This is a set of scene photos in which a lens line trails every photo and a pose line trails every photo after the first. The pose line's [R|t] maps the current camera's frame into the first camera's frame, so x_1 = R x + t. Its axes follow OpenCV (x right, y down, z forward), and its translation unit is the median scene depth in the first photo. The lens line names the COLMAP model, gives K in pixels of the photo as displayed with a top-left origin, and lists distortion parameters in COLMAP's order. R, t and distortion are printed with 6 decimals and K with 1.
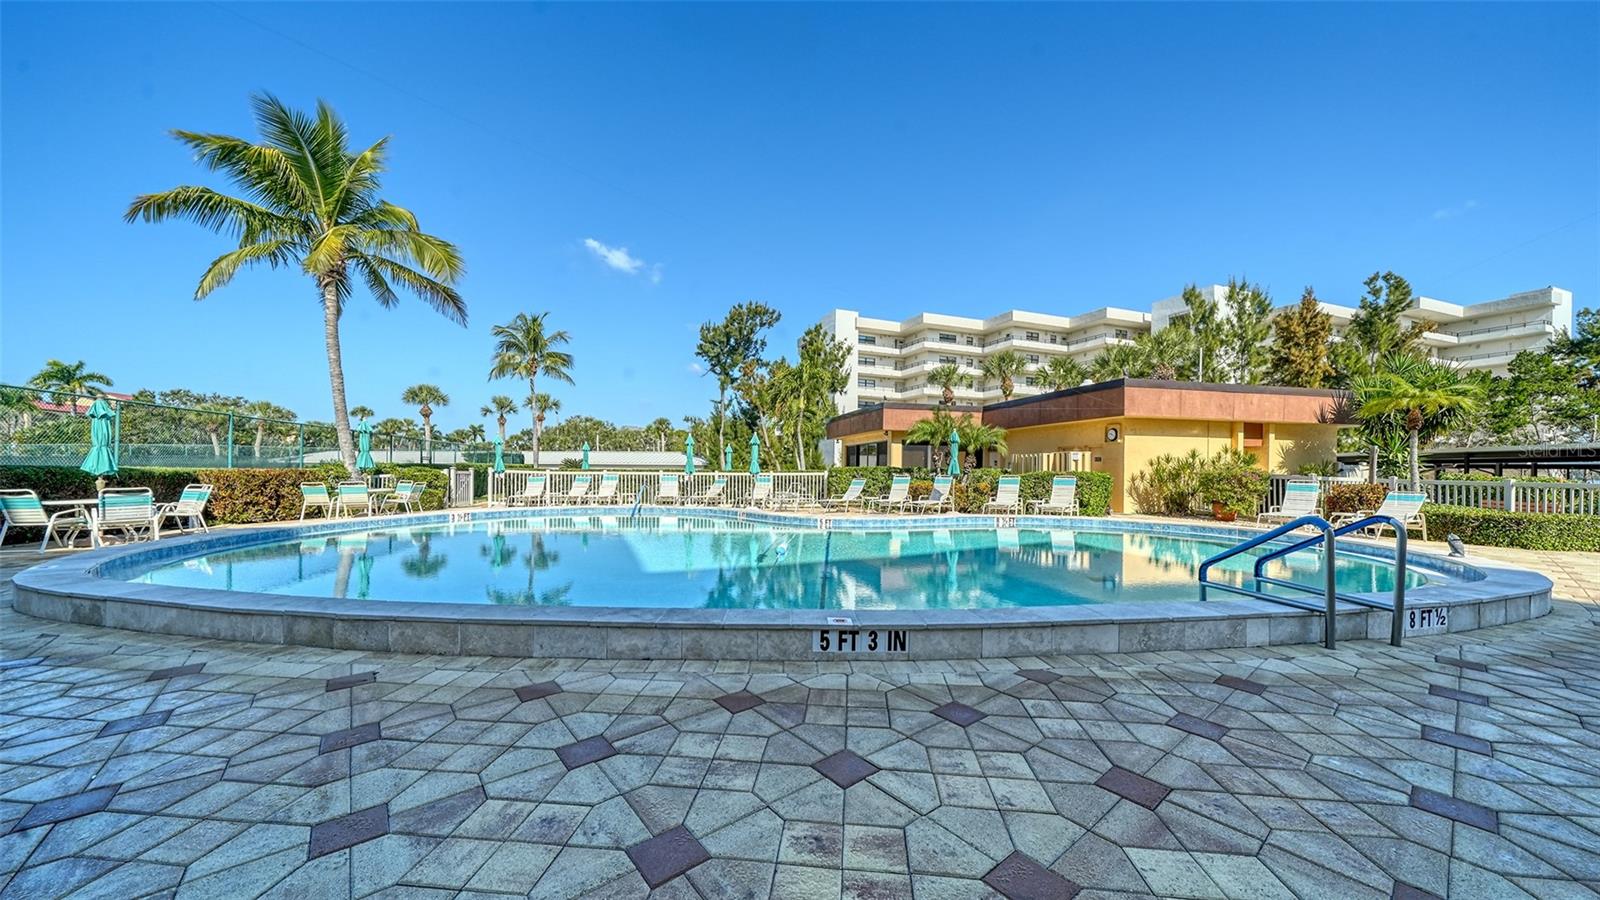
lens RADIAL K [[561.0, 0, 795.8], [0, 561.0, 468.8], [0, 0, 1]] dist [-0.019158, 0.009590]
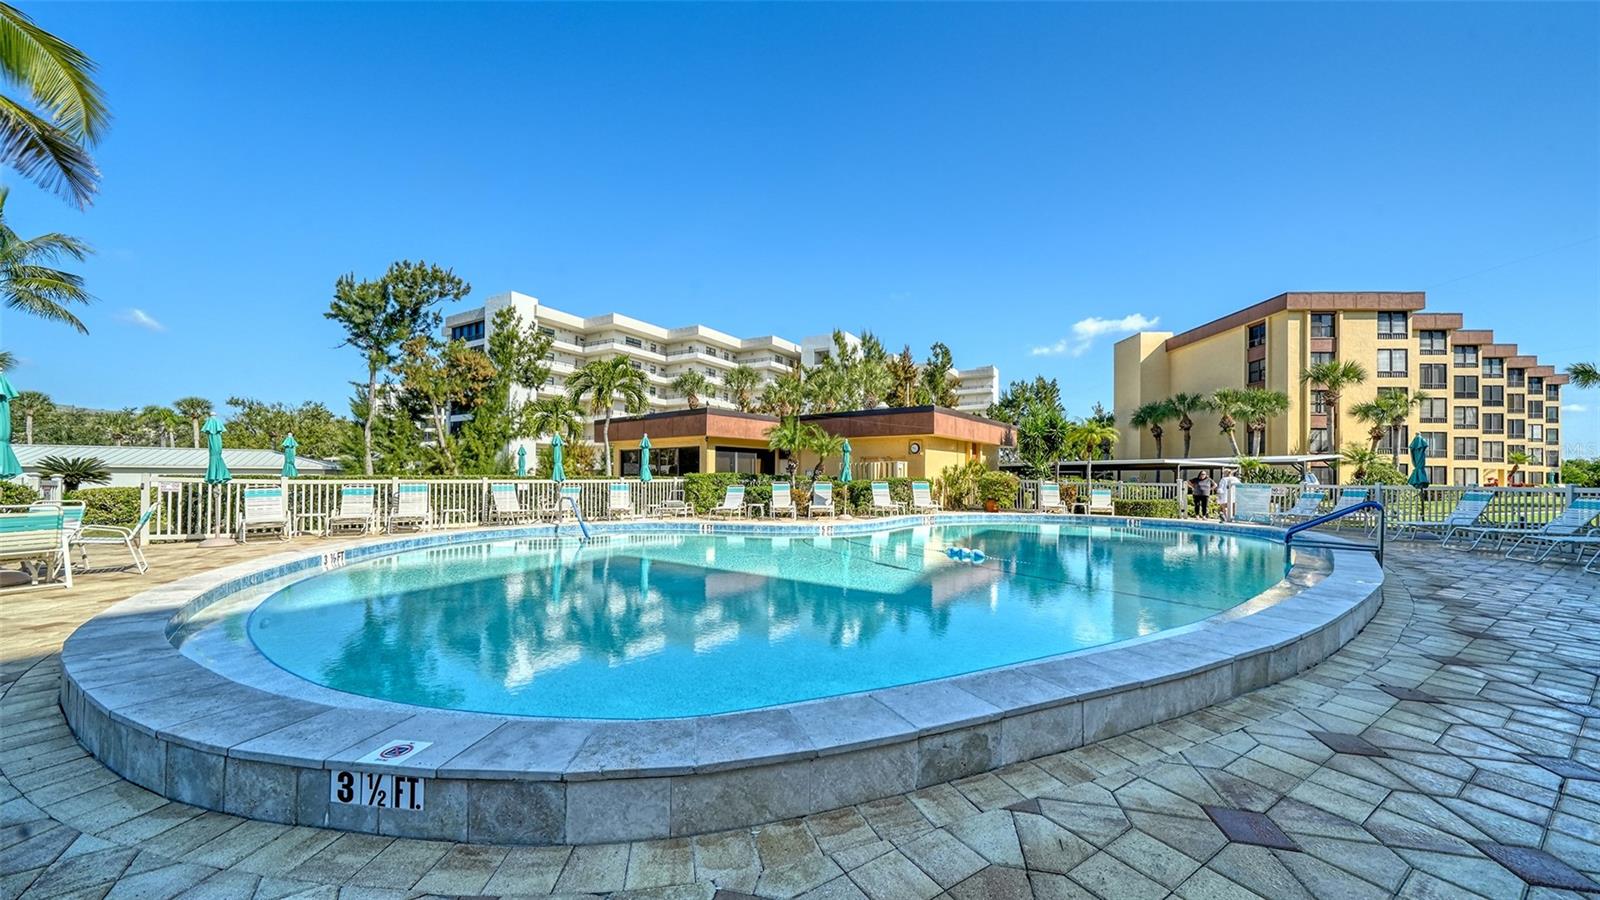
lens RADIAL K [[561.0, 0, 795.8], [0, 561.0, 468.8], [0, 0, 1]] dist [-0.019158, 0.009590]
pose [[0.778280, 0.005601, 0.627892, -0.160878], [-0.000178, 0.999962, -0.008700, -0.001252], [-0.627917, 0.006659, 0.778252, 0.063266]]
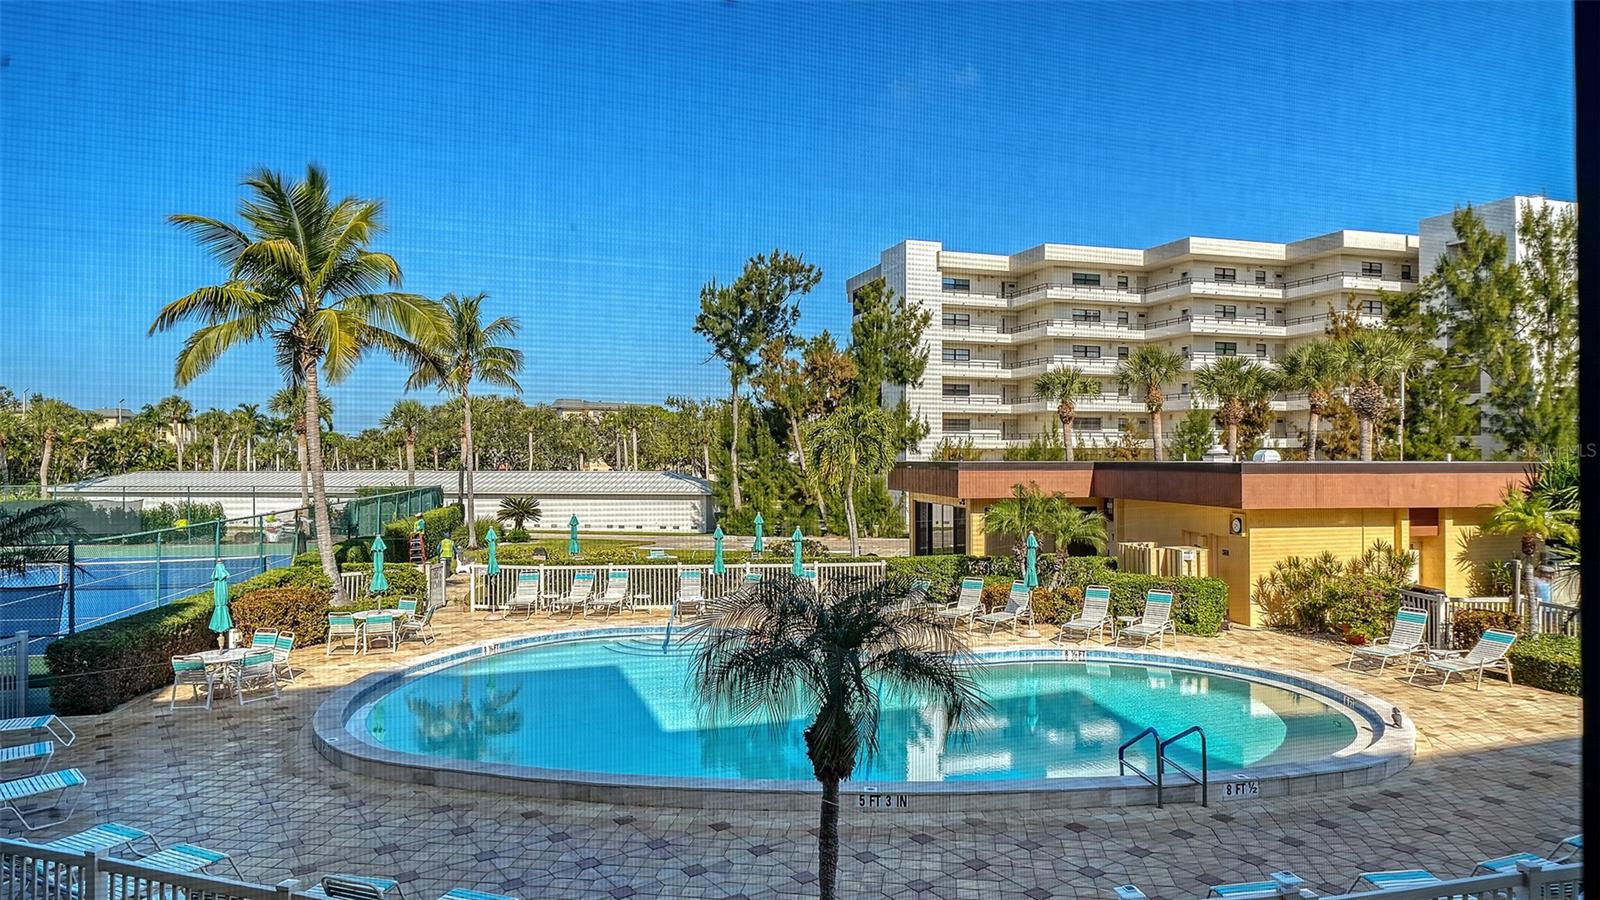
lens RADIAL K [[998.7, 0, 778.2], [0, 998.7, 444.7], [0, 0, 1]] dist [0.004802, -0.001339]
pose [[0.997575, -0.015737, -0.067800, -0.000423], [0.015701, 0.999876, -0.001066, -0.067983], [0.067808, -0.000001, 0.997698, -0.180875]]
